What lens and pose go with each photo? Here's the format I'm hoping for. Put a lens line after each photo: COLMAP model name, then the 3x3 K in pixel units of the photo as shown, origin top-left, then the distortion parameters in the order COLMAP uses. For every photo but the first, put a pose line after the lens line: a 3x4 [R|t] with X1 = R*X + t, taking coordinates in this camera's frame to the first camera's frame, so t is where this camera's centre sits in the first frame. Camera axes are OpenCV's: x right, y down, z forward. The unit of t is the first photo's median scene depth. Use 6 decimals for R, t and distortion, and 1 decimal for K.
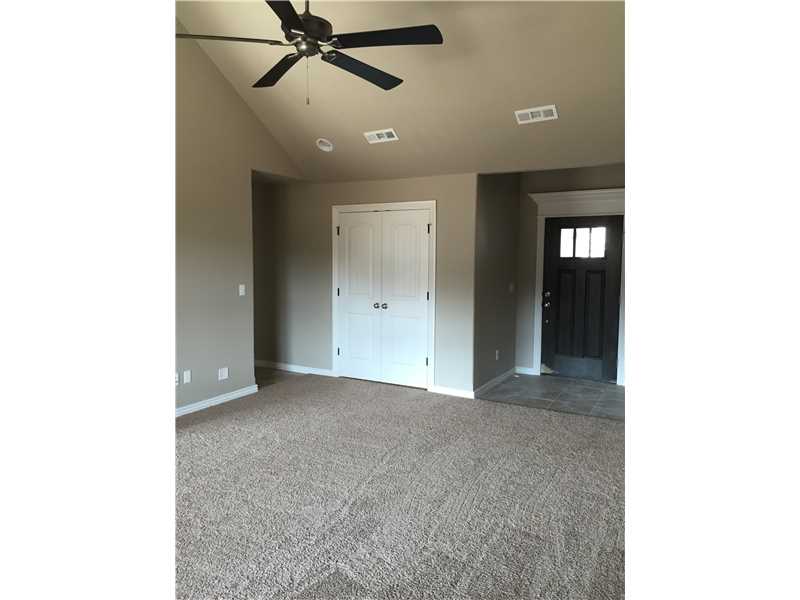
lens RADIAL K [[511.0, 0, 402.8], [0, 511.0, 299.2], [0, 0, 1]] dist [0.017736, -0.000120]
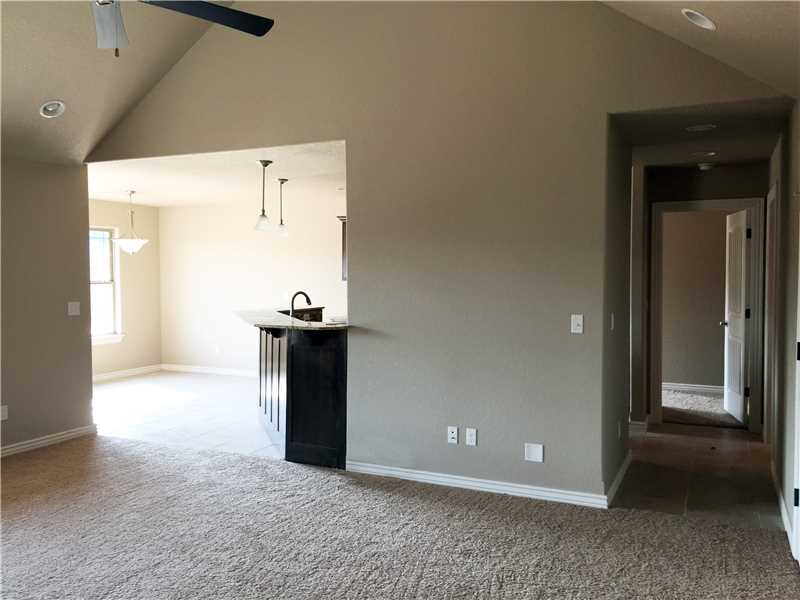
lens RADIAL K [[683.7, 0, 400.0], [0, 683.7, 300.0], [0, 0, 1]] dist [0.018674, -0.013132]
pose [[0.054933, 0.034496, -0.997894, 0.459599], [-0.080971, 0.996265, 0.029982, -0.052292], [0.995202, 0.079153, 0.057521, 0.748521]]
